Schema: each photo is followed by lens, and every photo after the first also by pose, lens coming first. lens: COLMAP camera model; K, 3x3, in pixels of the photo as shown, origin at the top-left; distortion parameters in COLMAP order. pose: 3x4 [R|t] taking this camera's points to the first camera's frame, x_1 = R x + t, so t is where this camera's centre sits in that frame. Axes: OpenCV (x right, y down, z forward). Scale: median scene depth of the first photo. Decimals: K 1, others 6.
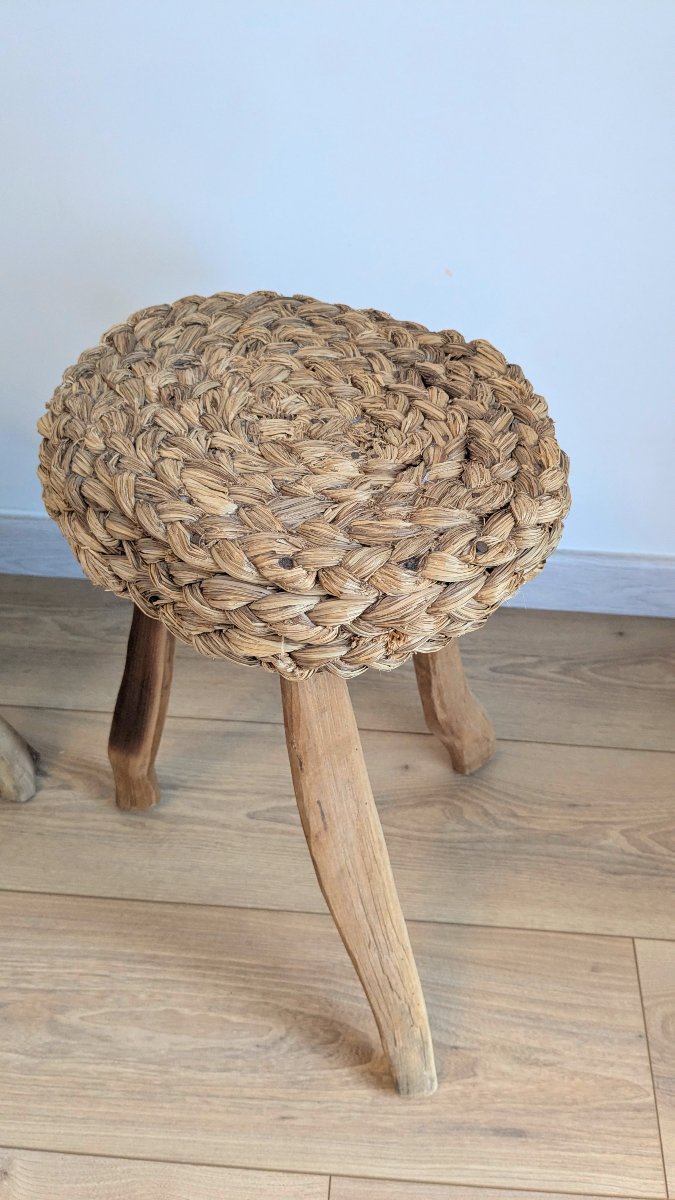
lens RADIAL K [[963.8, 0, 364.3], [0, 963.8, 597.1], [0, 0, 1]] dist [0.063852, -0.120246]
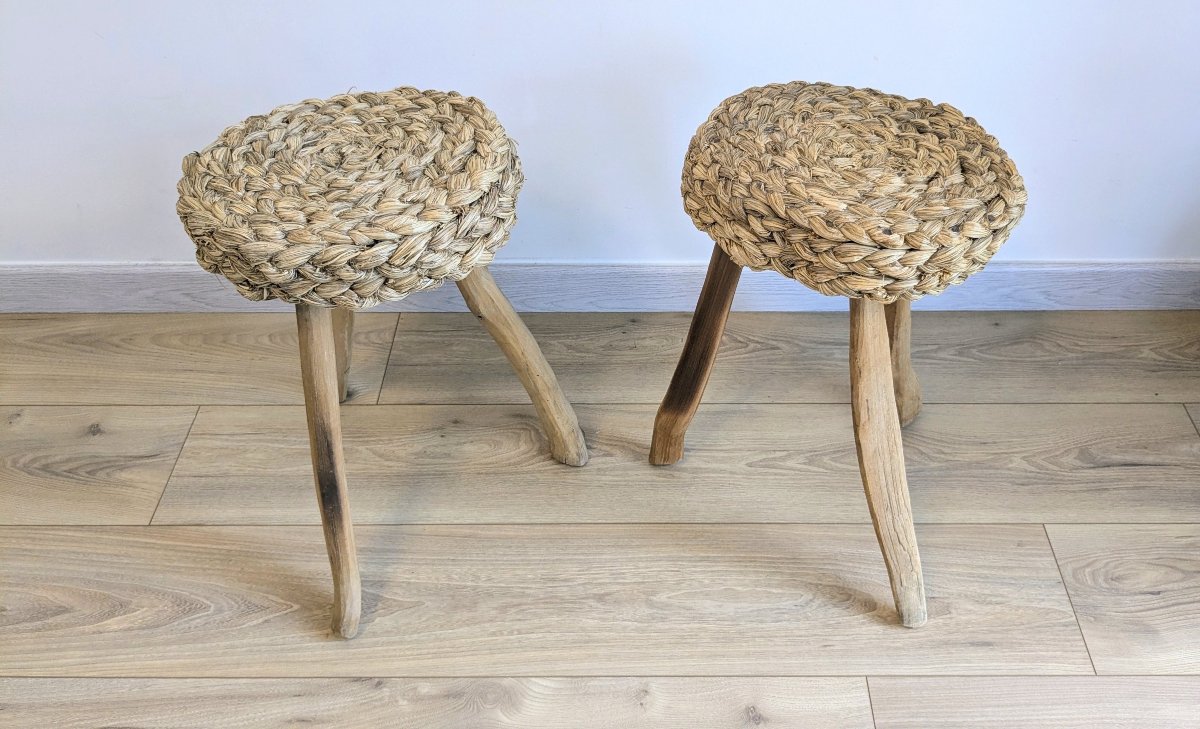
lens RADIAL K [[1039.5, 0, 643.4], [0, 1039.5, 358.3], [0, 0, 1]] dist [0.042759, -0.056285]
pose [[0.997202, -0.069142, 0.028413, -0.353956], [0.069958, 0.997134, -0.028820, 0.130202], [-0.026339, 0.030727, 0.999181, -0.536844]]
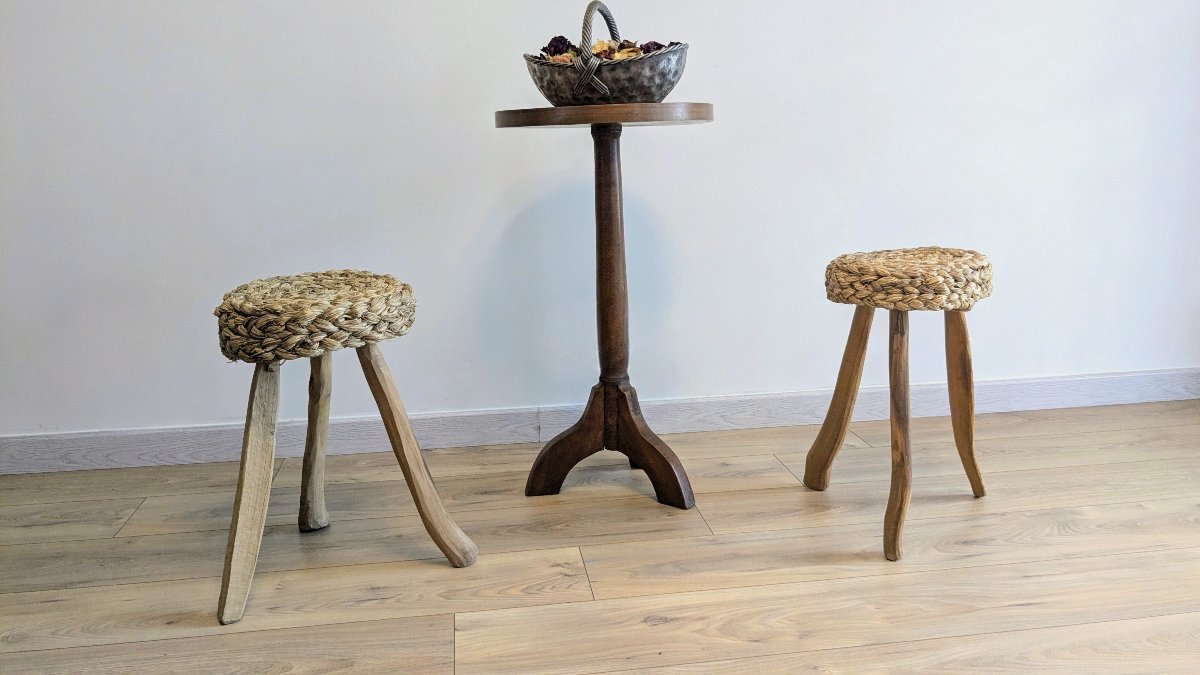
lens RADIAL K [[963.8, 0, 625.9], [0, 963.8, 367.8], [0, 0, 1]] dist [0.063852, -0.120246]
pose [[0.970419, -0.097973, 0.220652, -2.105475], [0.197352, 0.848362, -0.491259, 1.198902], [-0.139063, 0.520273, 0.842602, -1.144037]]
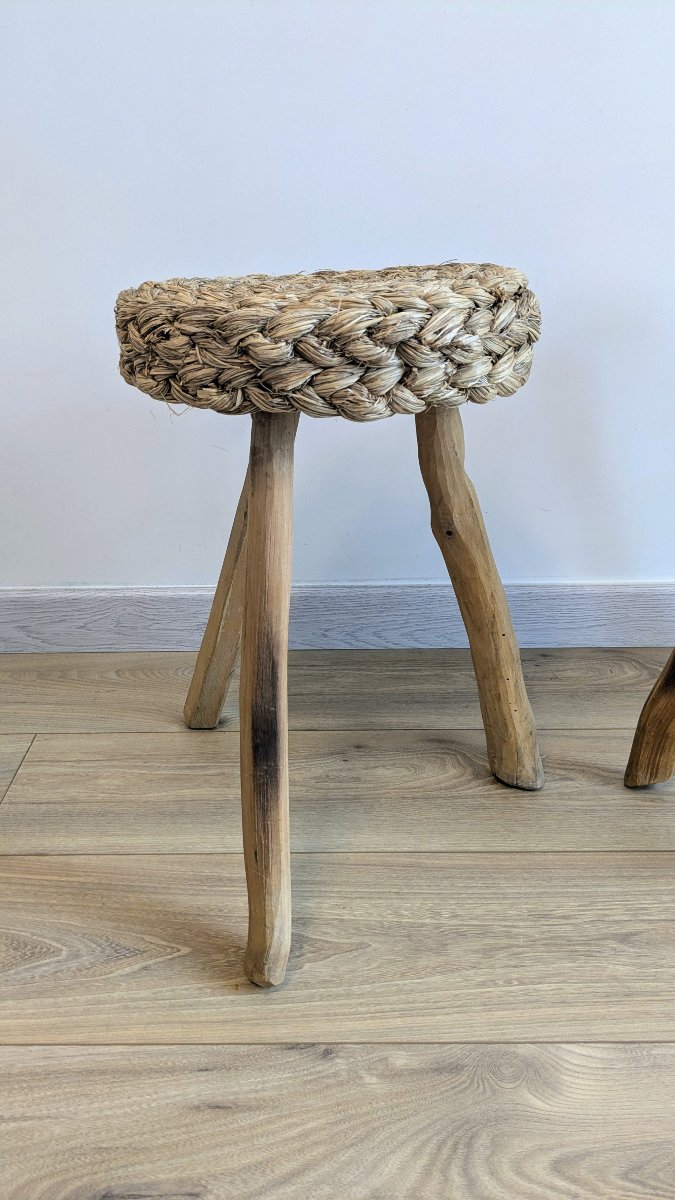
lens RADIAL K [[963.8, 0, 324.4], [0, 963.8, 586.1], [0, 0, 1]] dist [0.063852, -0.120246]
pose [[0.997130, -0.064680, 0.039359, -0.719108], [0.074703, 0.925104, -0.372292, 0.449884], [-0.012331, 0.374163, 0.927281, -0.027478]]
